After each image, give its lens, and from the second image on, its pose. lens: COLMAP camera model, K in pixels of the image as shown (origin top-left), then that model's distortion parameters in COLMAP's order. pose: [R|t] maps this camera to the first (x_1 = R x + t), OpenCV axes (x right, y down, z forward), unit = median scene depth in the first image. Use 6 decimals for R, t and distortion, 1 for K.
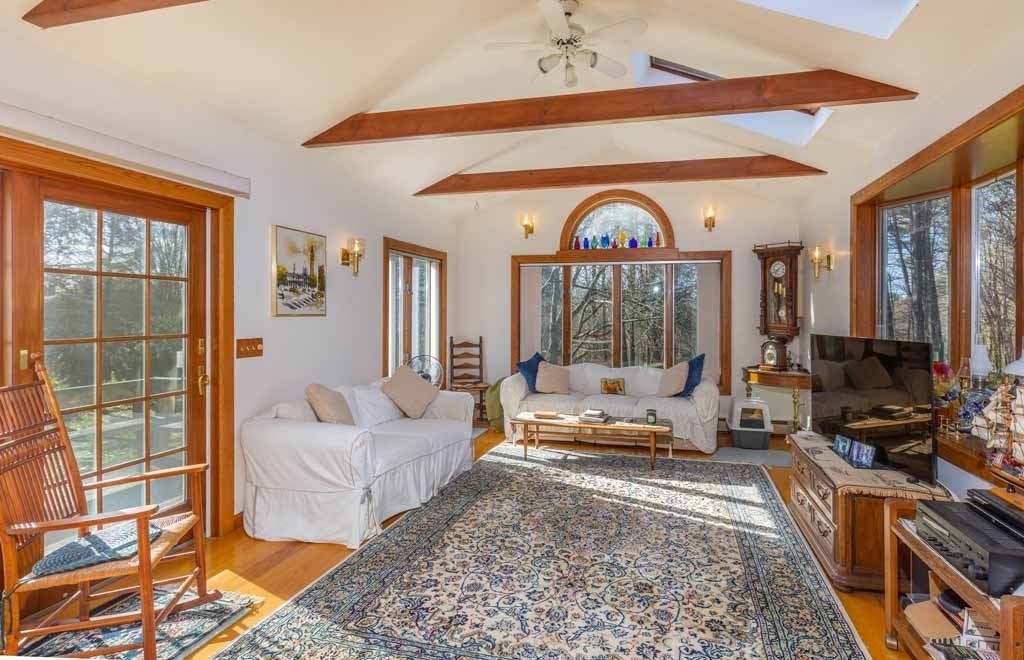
lens RADIAL K [[568.2, 0, 514.9], [0, 568.2, 311.3], [0, 0, 1]] dist [0.001237, 0.000301]
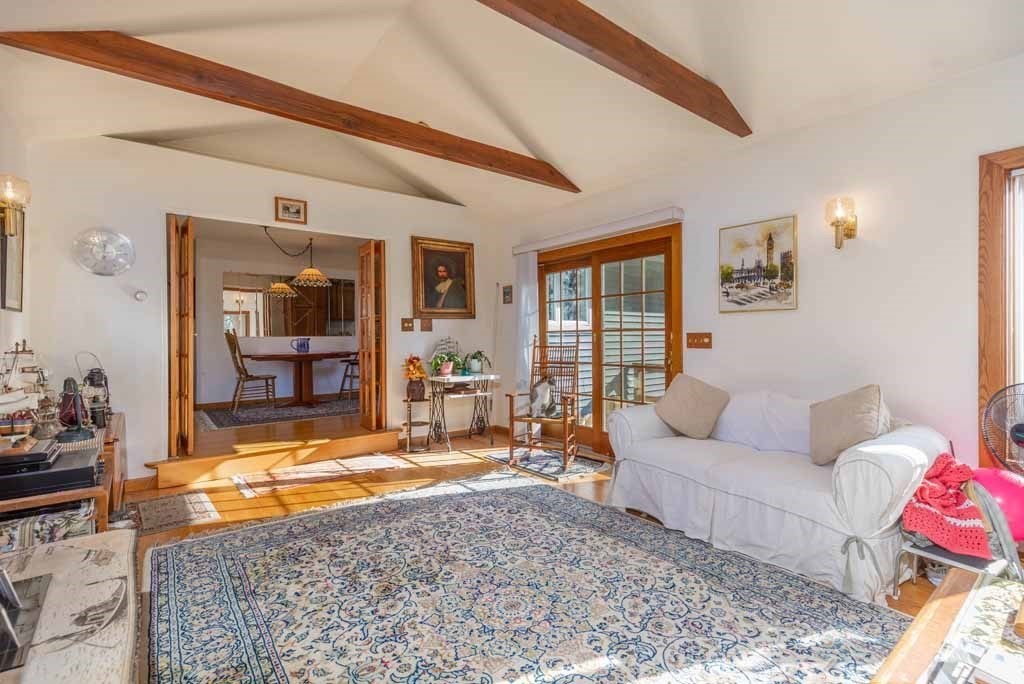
lens RADIAL K [[462.7, 0, 512.0], [0, 462.7, 342.0], [0, 0, 1]] dist [0.000054, -0.000217]
pose [[-0.604699, 0.010927, -0.796379, 0.601770], [0.003166, 0.999931, 0.011315, 0.060537], [0.796448, 0.004321, -0.604692, 1.399805]]
